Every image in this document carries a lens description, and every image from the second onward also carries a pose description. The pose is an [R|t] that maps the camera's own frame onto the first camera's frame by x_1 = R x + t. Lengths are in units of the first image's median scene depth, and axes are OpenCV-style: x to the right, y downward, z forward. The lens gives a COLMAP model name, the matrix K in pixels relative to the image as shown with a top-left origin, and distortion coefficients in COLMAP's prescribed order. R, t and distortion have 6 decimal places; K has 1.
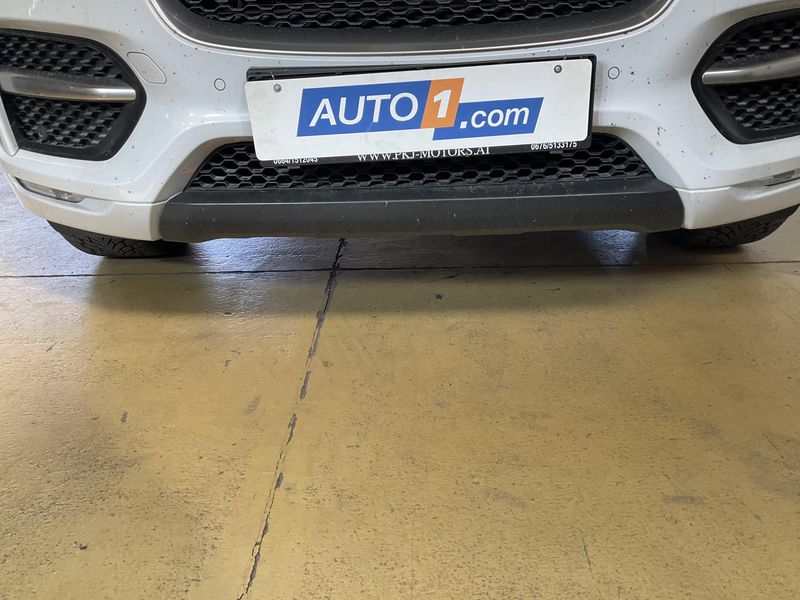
lens RADIAL K [[662.8, 0, 395.1], [0, 662.8, 305.5], [0, 0, 1]] dist [0.057424, -0.102981]
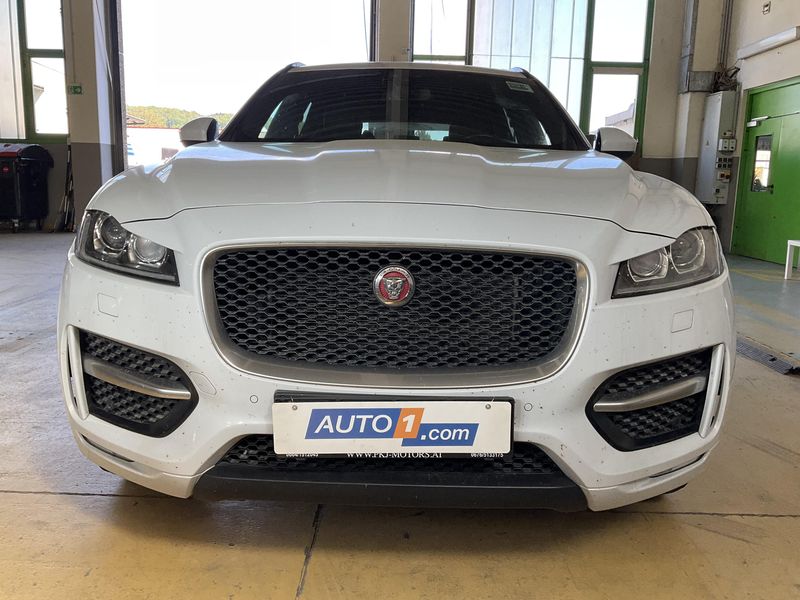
lens RADIAL K [[662.8, 0, 397.6], [0, 662.8, 299.6], [0, 0, 1]] dist [0.057424, -0.102981]
pose [[0.998370, 0.054350, 0.017413, 0.007407], [-0.048591, 0.969517, -0.240156, -0.211590], [-0.029934, 0.238919, 0.970578, -0.437322]]
